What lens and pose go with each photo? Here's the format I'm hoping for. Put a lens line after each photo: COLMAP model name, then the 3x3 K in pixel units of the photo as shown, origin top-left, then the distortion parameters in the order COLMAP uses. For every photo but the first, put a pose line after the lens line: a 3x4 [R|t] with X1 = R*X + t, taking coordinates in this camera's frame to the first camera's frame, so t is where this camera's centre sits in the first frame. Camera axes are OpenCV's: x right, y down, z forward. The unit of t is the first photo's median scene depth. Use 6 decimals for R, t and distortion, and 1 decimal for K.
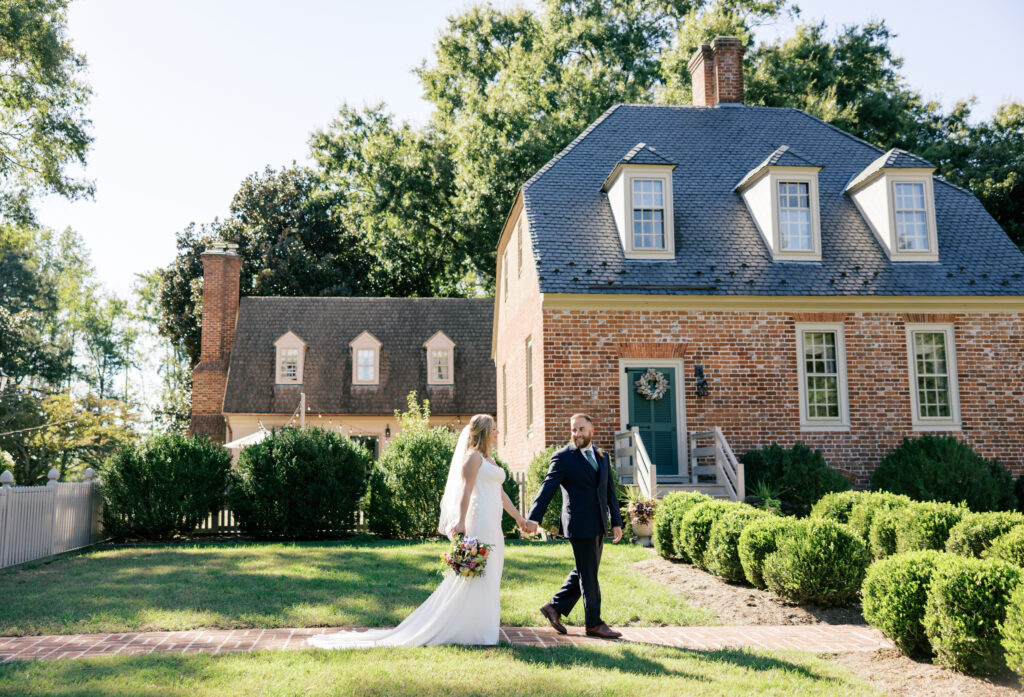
lens RADIAL K [[1000.6, 0, 512.0], [0, 1000.6, 348.5], [0, 0, 1]] dist [-0.000920, 0.002376]
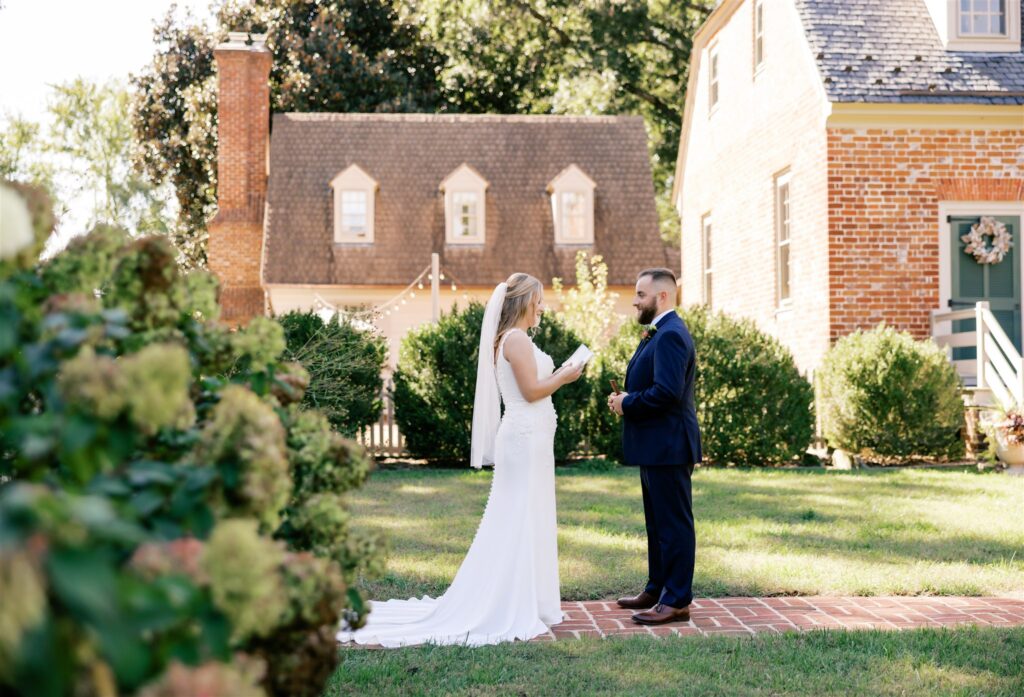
lens RADIAL K [[1419.5, 0, 512.0], [0, 1419.5, 348.5], [0, 0, 1]] dist [0.021005, 0.005188]
pose [[0.999995, 0.002381, -0.002249, -0.176401], [-0.002131, 0.994437, 0.105312, 0.008051], [0.002487, -0.105307, 0.994437, 0.040720]]
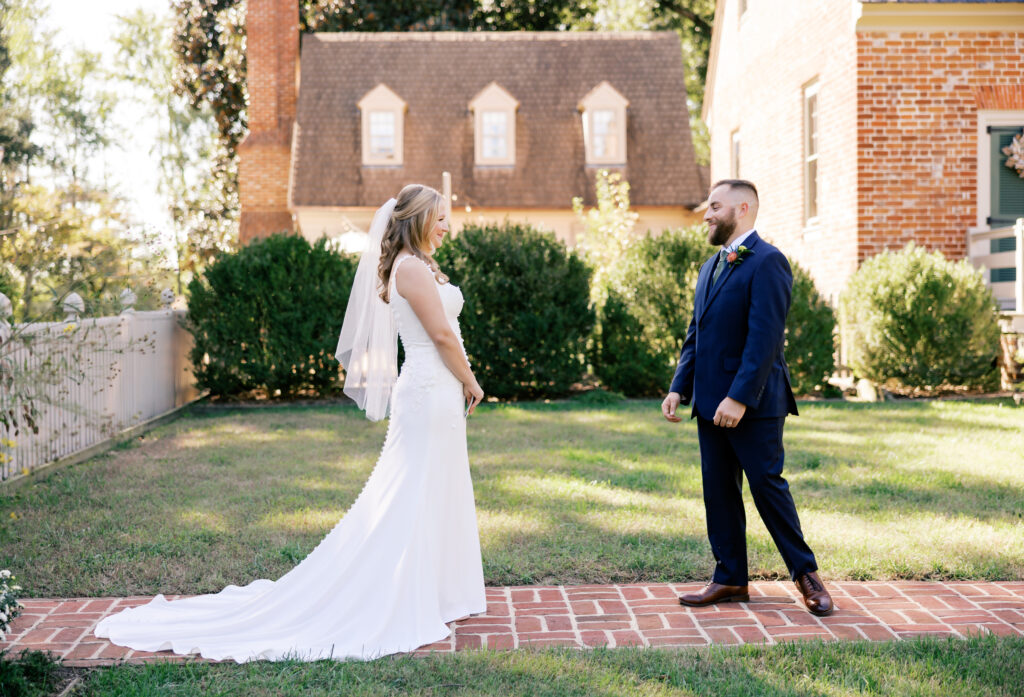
lens RADIAL K [[1335.9, 0, 512.0], [0, 1335.9, 348.5], [0, 0, 1]] dist [0.024651, -0.043577]
pose [[0.998652, -0.000043, -0.051898, -0.138465], [0.008607, 0.986289, 0.164805, 0.015954], [0.051180, -0.165029, 0.984960, 0.142178]]
